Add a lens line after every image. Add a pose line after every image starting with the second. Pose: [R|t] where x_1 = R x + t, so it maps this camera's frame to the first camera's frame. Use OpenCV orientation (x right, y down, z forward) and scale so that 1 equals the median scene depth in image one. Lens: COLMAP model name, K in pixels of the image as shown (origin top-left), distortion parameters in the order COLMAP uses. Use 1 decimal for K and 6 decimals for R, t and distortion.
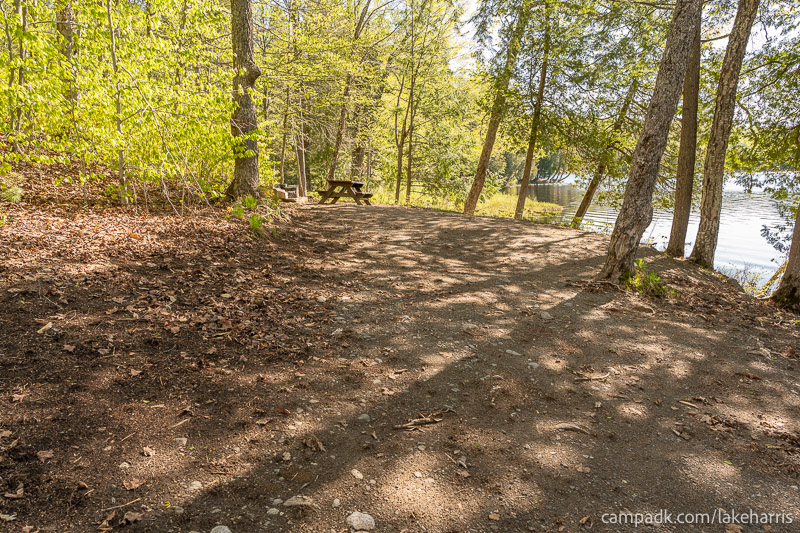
lens RADIAL K [[539.2, 0, 402.5], [0, 539.2, 263.8], [0, 0, 1]] dist [-0.004008, 0.003247]
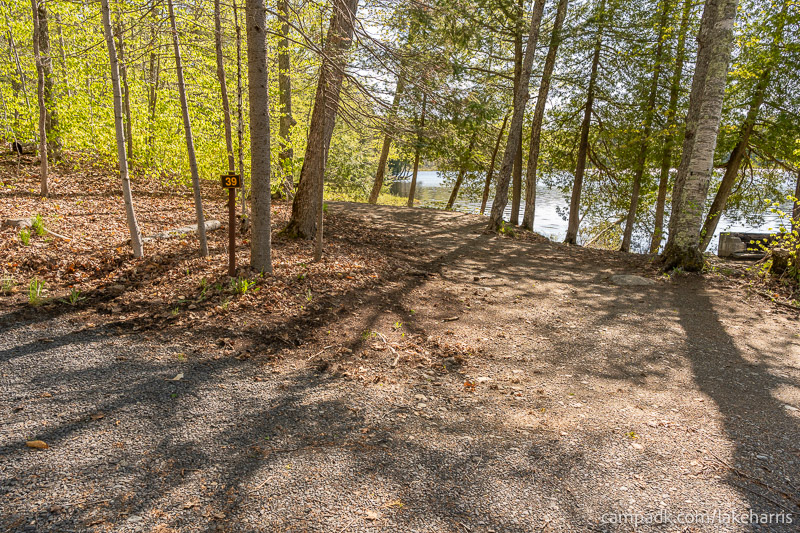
lens RADIAL K [[539.2, 0, 402.5], [0, 539.2, 263.8], [0, 0, 1]] dist [-0.004008, 0.003247]
pose [[0.958926, -0.049817, 0.279249, -0.173354], [0.047773, 0.998758, 0.014122, 0.034923], [-0.279606, -0.000202, 0.960115, -0.300250]]
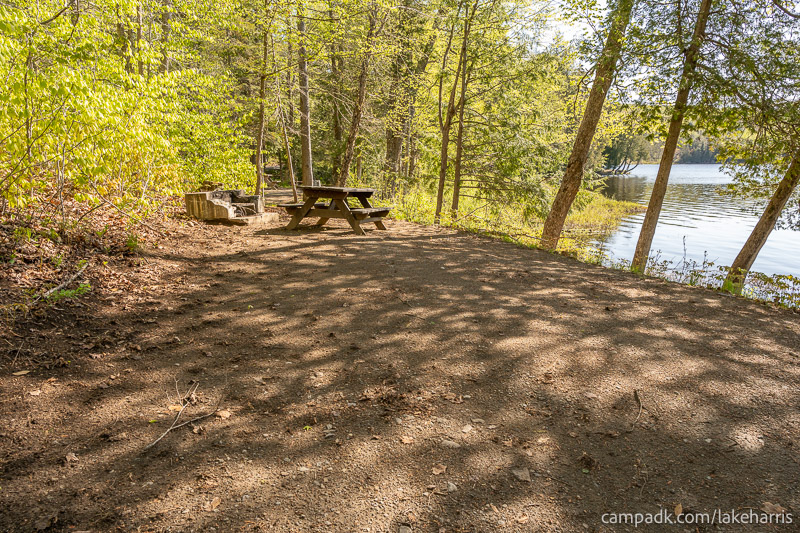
lens RADIAL K [[539.2, 0, 402.5], [0, 539.2, 263.8], [0, 0, 1]] dist [-0.004008, 0.003247]
pose [[0.995758, 0.023608, -0.088929, 0.006432], [-0.021743, 0.999524, 0.021885, -0.062925], [0.089403, -0.019859, 0.995798, 0.324977]]
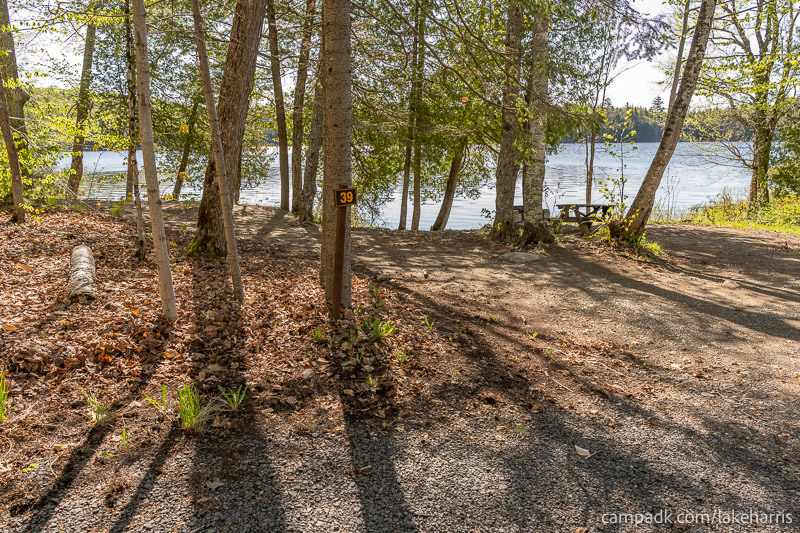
lens RADIAL K [[539.2, 0, 402.5], [0, 539.2, 263.8], [0, 0, 1]] dist [-0.004008, 0.003247]
pose [[0.586745, -0.178299, 0.789899, -0.313497], [0.140714, 0.983068, 0.117379, 0.000518], [-0.797452, 0.042279, 0.601899, -0.165112]]
